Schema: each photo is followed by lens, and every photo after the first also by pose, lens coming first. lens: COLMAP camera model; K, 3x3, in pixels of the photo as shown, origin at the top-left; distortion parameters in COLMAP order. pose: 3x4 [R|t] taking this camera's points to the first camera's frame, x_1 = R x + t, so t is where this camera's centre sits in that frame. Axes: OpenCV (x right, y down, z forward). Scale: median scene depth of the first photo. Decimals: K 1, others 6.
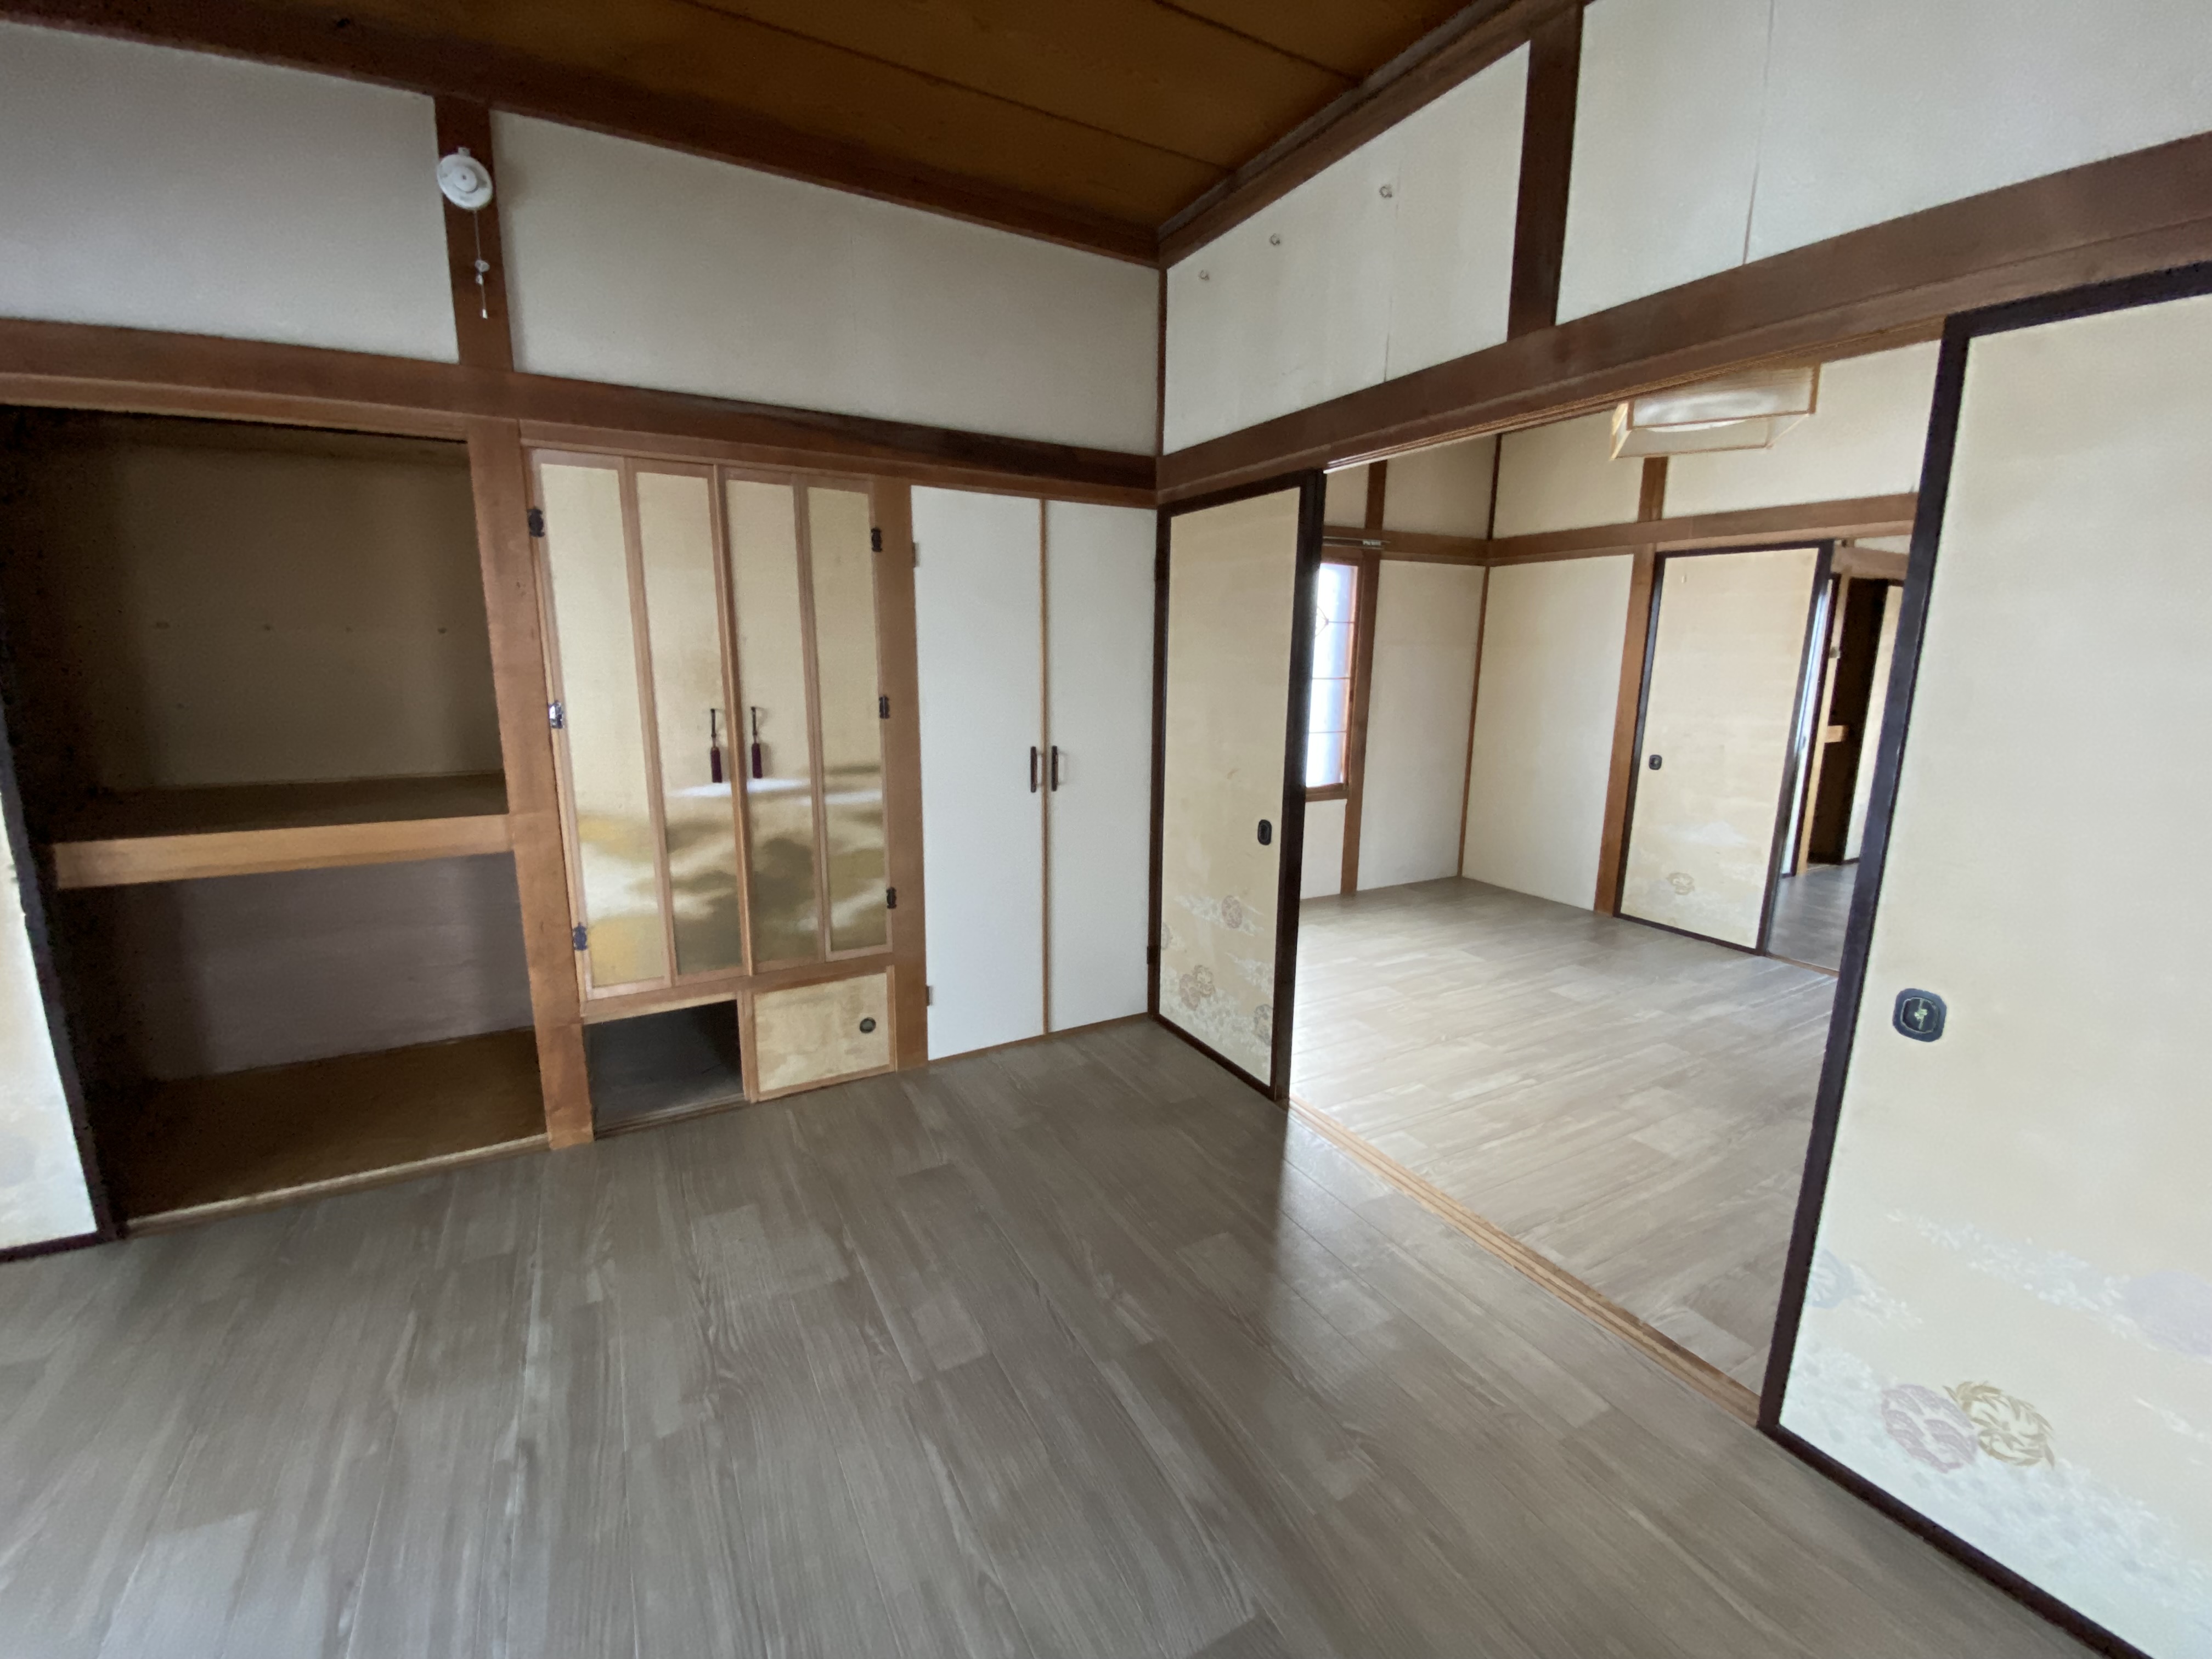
lens RADIAL K [[900.4, 0, 1105.8], [0, 900.4, 826.0], [0, 0, 1]] dist [0.023744, -0.022554]
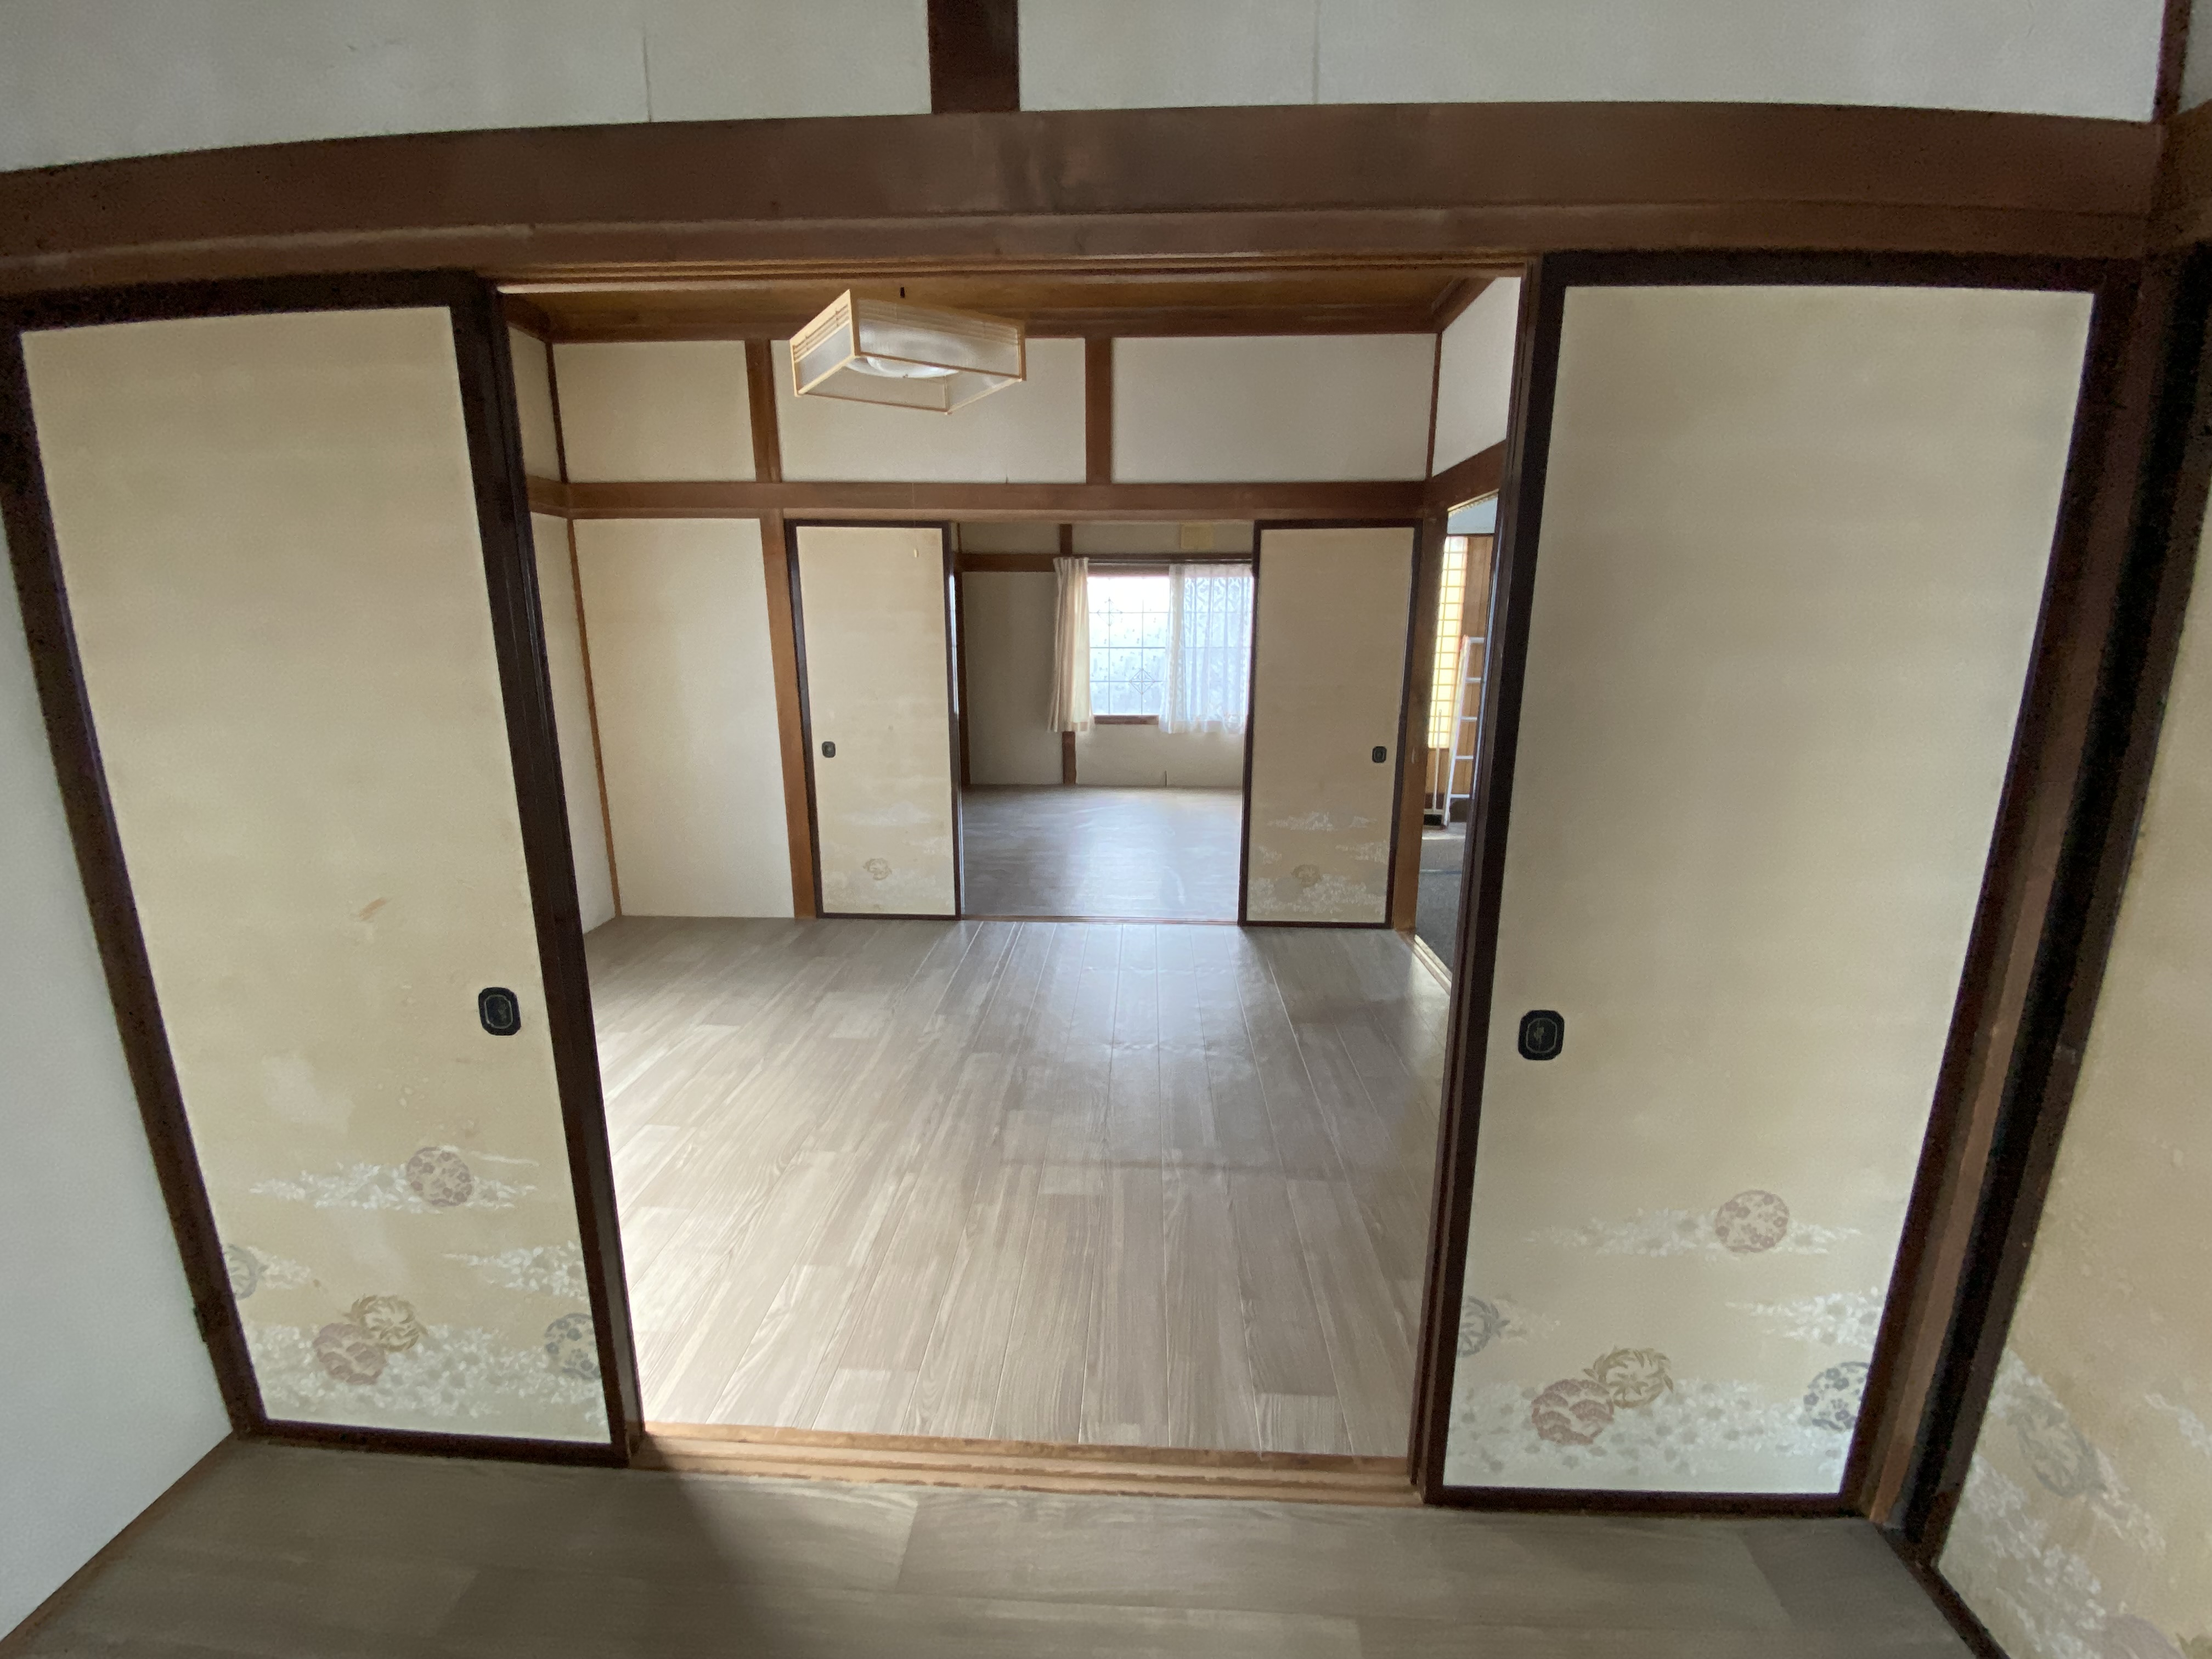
lens RADIAL K [[900.4, 0, 1105.8], [0, 900.4, 826.0], [0, 0, 1]] dist [0.023744, -0.022554]
pose [[0.529358, -0.192963, 0.826163, -0.040246], [0.164936, 0.978618, 0.122890, -0.094441], [-0.832211, 0.071211, 0.549866, 0.405216]]
